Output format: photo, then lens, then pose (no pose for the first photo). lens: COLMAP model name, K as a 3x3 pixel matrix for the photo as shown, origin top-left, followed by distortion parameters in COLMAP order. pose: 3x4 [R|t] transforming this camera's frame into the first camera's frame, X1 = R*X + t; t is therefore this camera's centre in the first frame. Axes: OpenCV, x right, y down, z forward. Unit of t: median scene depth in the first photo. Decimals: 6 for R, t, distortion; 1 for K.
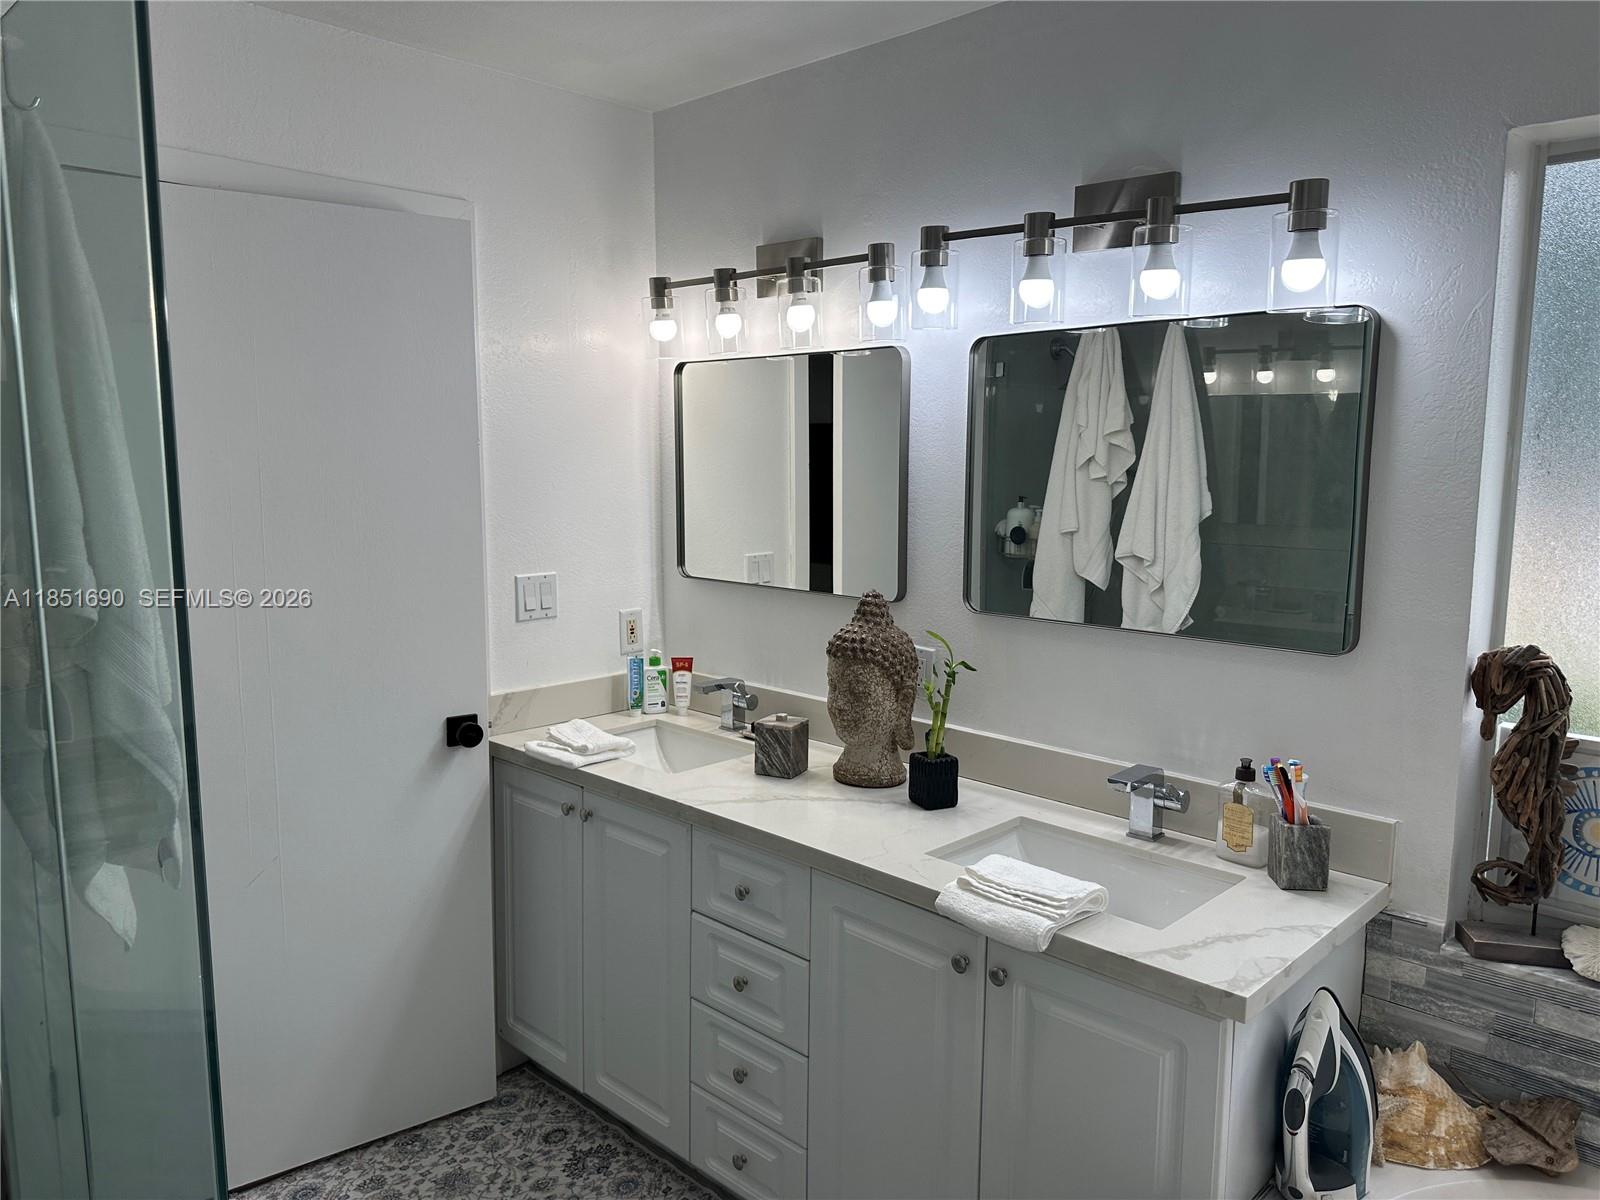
lens RADIAL K [[1122.3, 0, 800.0], [0, 1122.3, 600.0], [0, 0, 1]] dist [0.183760, -0.370266]
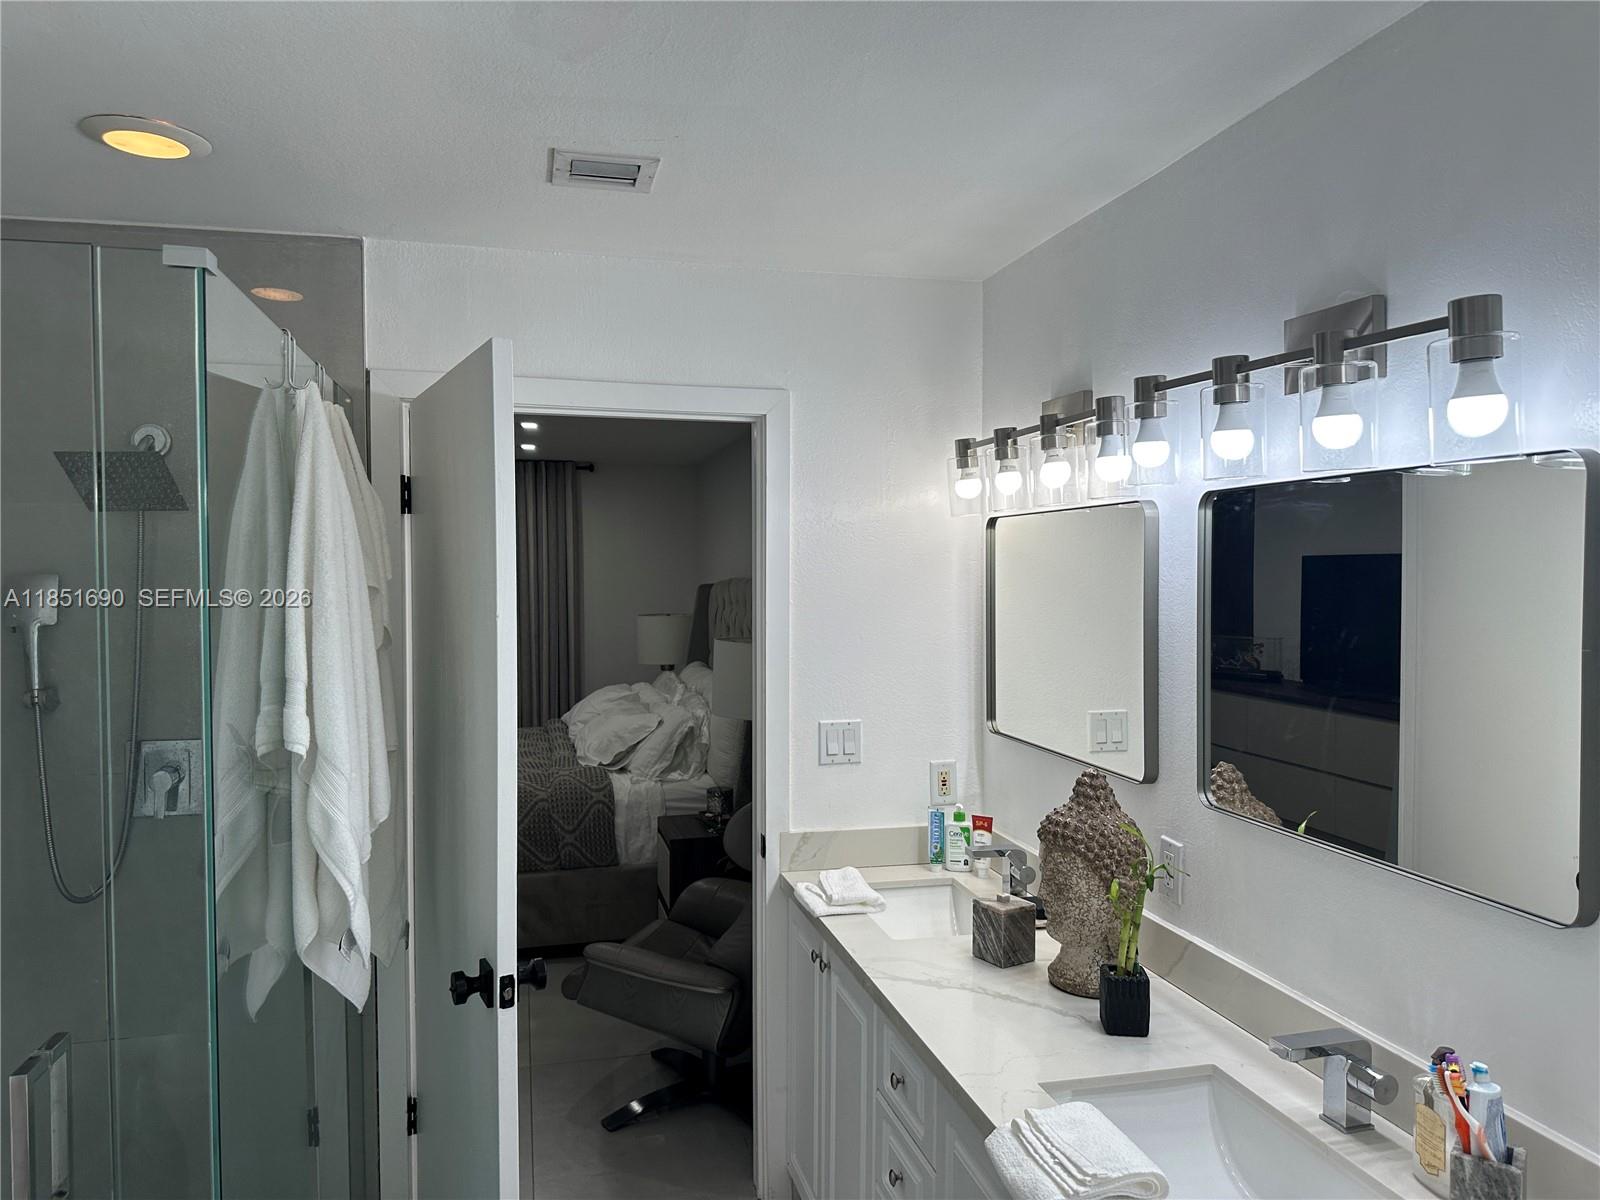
lens RADIAL K [[1122.3, 0, 800.0], [0, 1122.3, 600.0], [0, 0, 1]] dist [0.183760, -0.370266]
pose [[0.844898, 0.006871, -0.534883, 0.334102], [-0.062137, 0.994409, -0.085378, -0.048225], [0.531306, 0.105371, 0.840601, 0.090786]]
